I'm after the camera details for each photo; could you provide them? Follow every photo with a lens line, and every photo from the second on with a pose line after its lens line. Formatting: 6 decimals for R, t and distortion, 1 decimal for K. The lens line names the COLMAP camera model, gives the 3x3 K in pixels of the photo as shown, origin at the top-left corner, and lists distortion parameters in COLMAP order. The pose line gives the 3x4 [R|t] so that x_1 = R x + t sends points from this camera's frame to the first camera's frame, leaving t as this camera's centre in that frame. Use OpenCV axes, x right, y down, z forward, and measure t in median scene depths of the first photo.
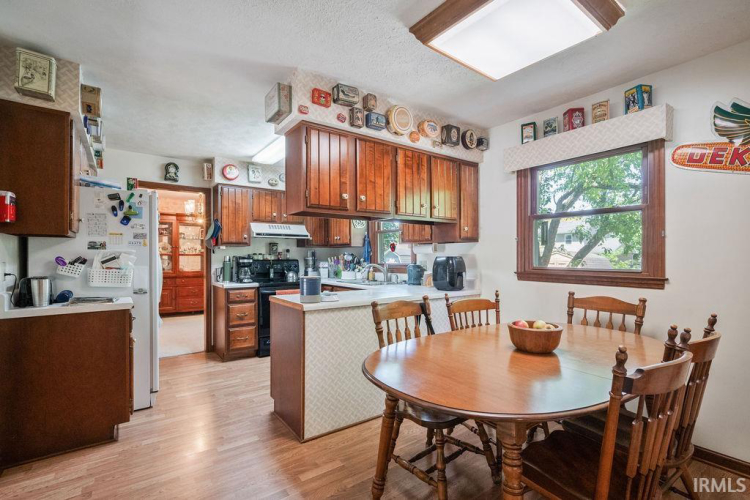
lens RADIAL K [[346.6, 0, 375.0], [0, 346.6, 250.0], [0, 0, 1]] dist [-0.000656, 0.000052]
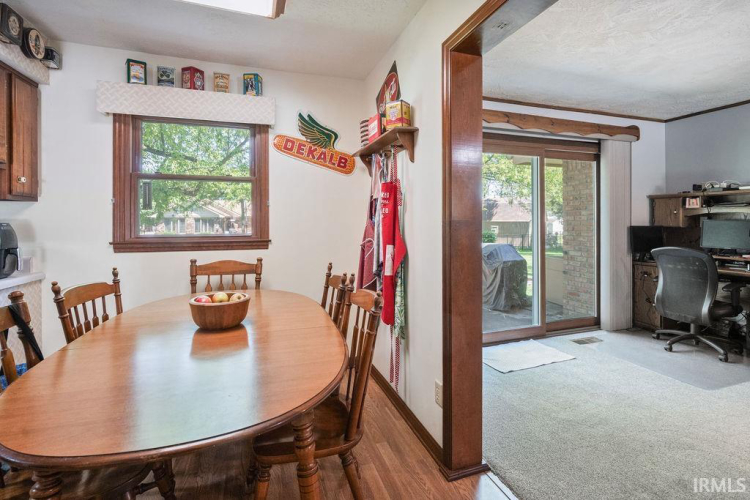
lens RADIAL K [[348.8, 0, 374.9], [0, 348.8, 215.8], [0, 0, 1]] dist [0.000392, 0.000580]
pose [[0.305318, 0.014673, 0.952137, -0.197413], [-0.013435, 0.999848, -0.011100, 0.004934], [-0.952156, -0.009403, 0.305469, 0.239032]]
